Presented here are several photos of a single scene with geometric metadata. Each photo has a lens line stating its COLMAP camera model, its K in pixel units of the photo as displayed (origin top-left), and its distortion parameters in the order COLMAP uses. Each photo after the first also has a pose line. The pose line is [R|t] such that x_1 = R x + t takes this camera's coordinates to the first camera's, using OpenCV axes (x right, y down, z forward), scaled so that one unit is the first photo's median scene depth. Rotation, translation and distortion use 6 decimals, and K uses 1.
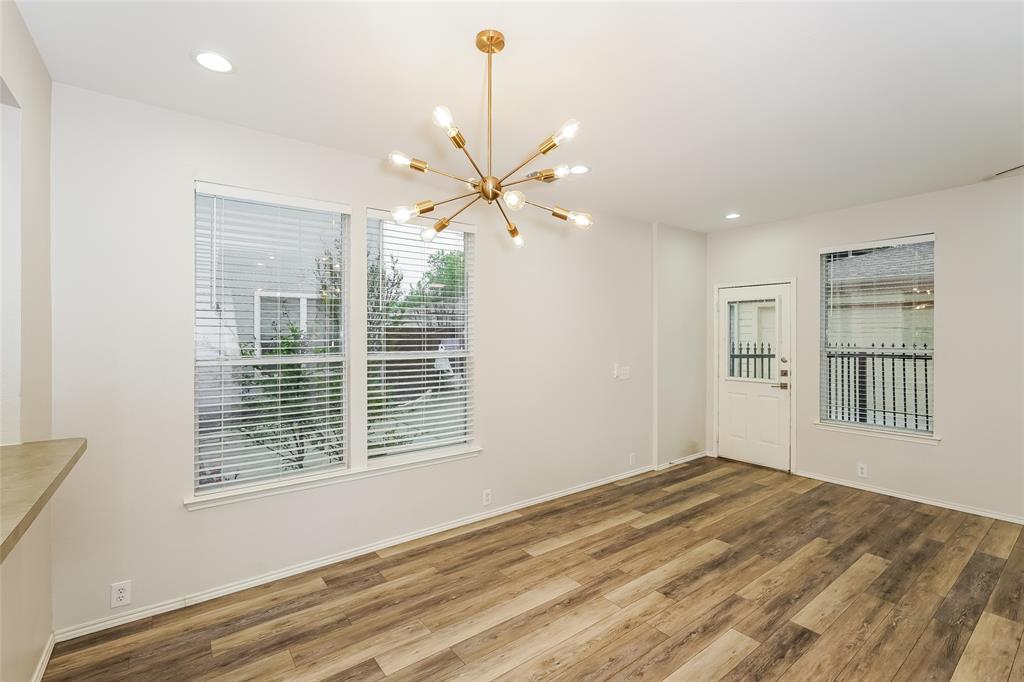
lens RADIAL K [[456.1, 0, 508.2], [0, 456.1, 338.5], [0, 0, 1]] dist [-0.014830, 0.005032]
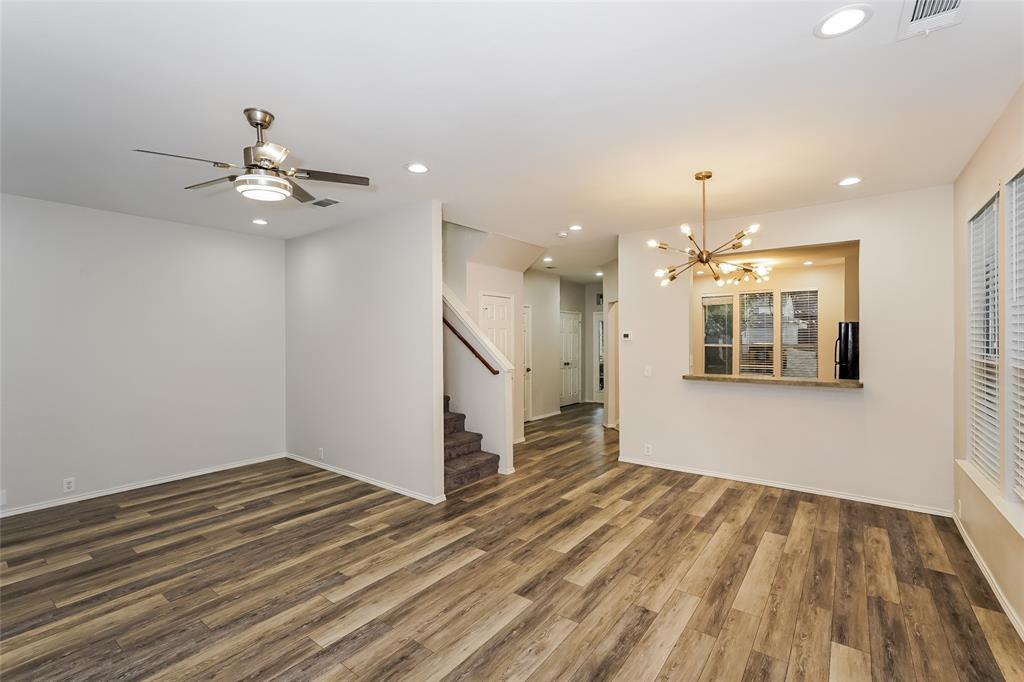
lens RADIAL K [[456.1, 0, 517.4], [0, 456.1, 335.9], [0, 0, 1]] dist [-0.014830, 0.005032]
pose [[-0.955664, 0.006769, -0.294381, 0.709916], [0.009564, 0.999922, -0.008057, -0.001345], [0.294304, -0.010515, -0.955654, 1.480280]]
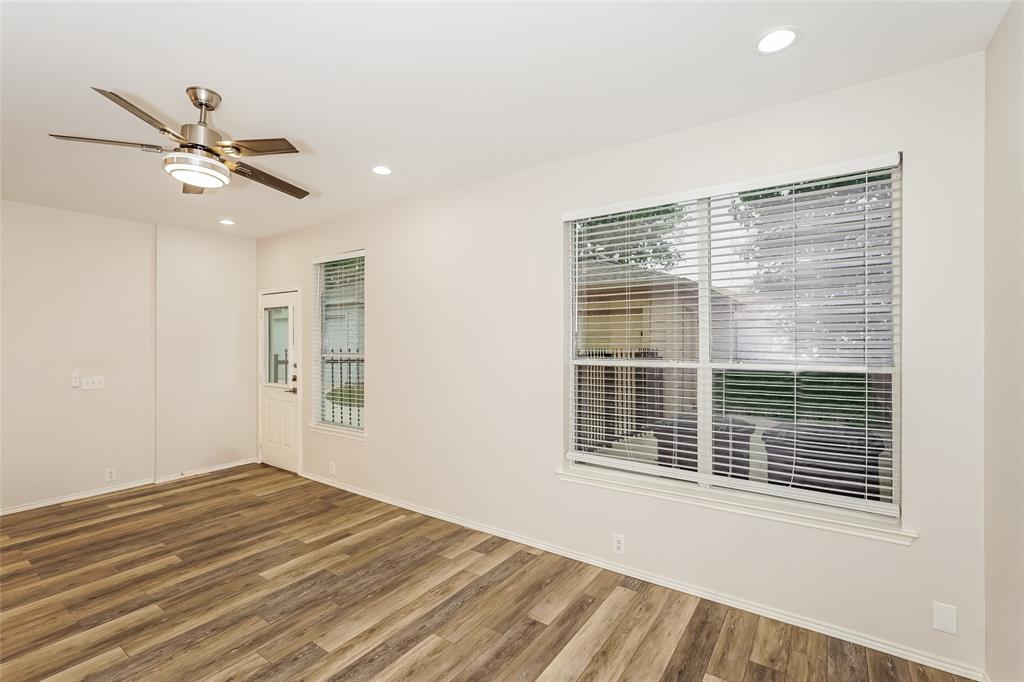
lens RADIAL K [[456.1, 0, 511.6], [0, 456.1, 345.5], [0, 0, 1]] dist [-0.014830, 0.005032]
pose [[0.944324, 0.000633, 0.329015, 1.119480], [-0.002230, 0.999988, 0.004475, -0.004190], [-0.329008, -0.004959, 0.944314, -0.201259]]
